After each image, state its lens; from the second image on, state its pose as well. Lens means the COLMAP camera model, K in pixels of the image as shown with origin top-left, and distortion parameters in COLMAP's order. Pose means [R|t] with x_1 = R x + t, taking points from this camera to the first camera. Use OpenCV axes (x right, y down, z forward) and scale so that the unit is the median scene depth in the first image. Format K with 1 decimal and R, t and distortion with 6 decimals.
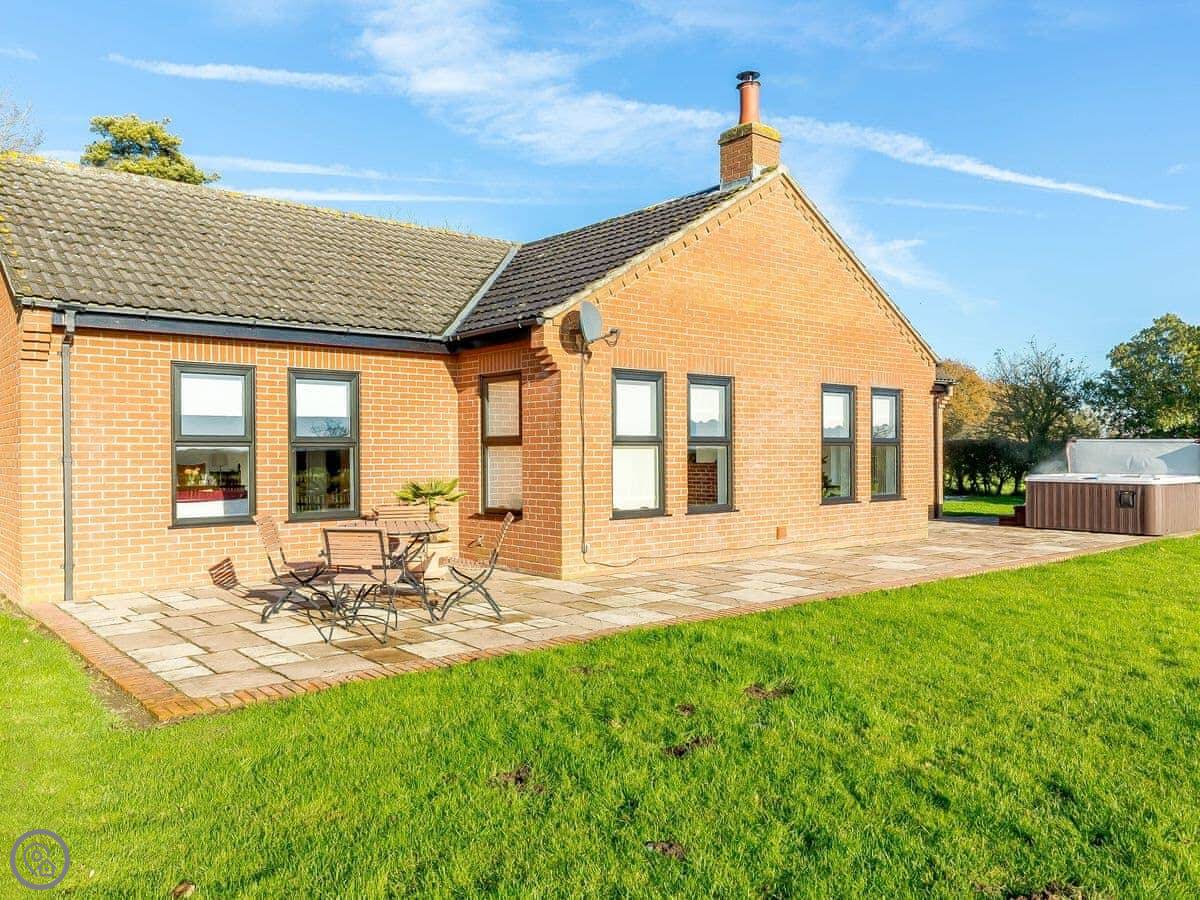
lens RADIAL K [[996.6, 0, 604.9], [0, 996.6, 477.2], [0, 0, 1]] dist [0.008958, 0.003964]
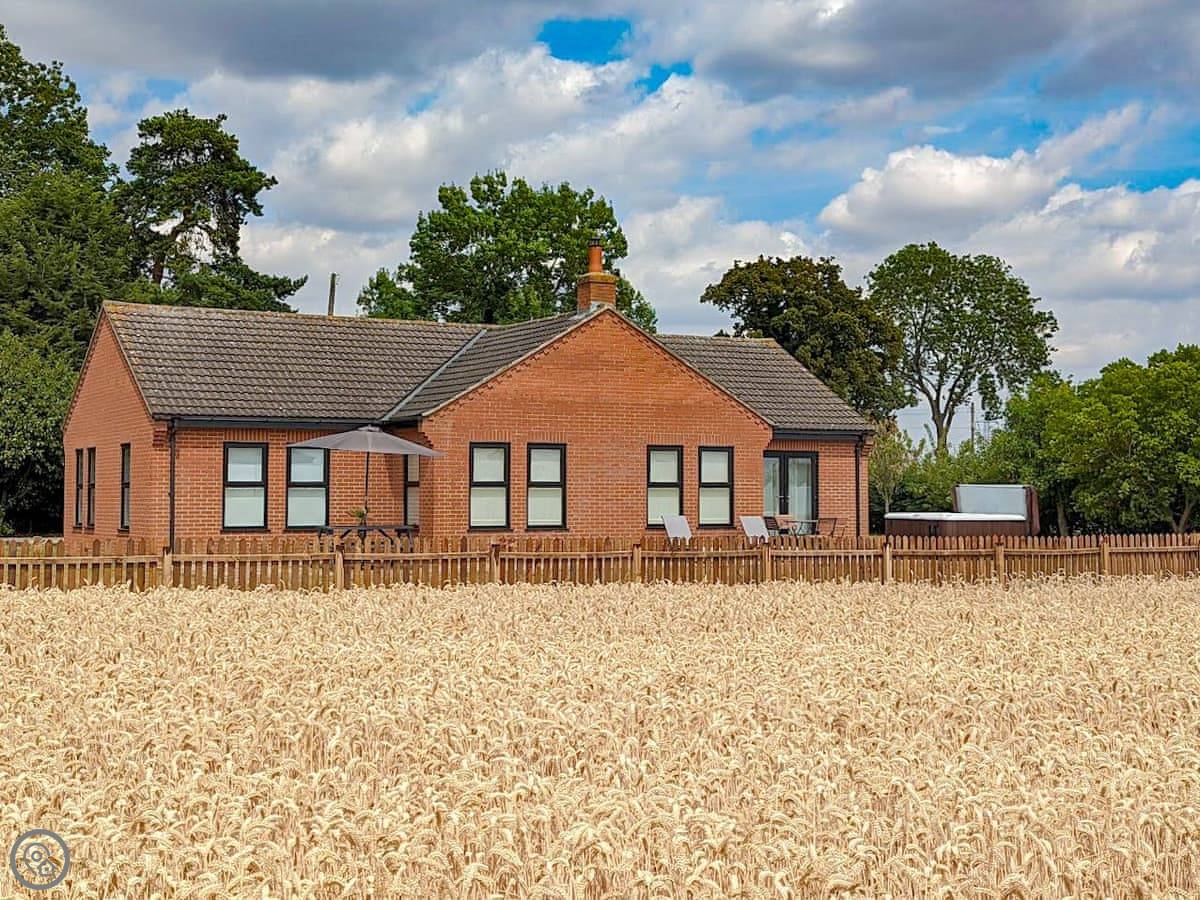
lens RADIAL K [[1349.5, 0, 598.7], [0, 1349.5, 466.0], [0, 0, 1]] dist [0.000917, -0.002178]
pose [[0.990252, -0.002830, -0.139256, 0.495976], [-0.004223, 0.998724, -0.050324, 0.042128], [0.139221, 0.050421, 0.988977, -1.130607]]
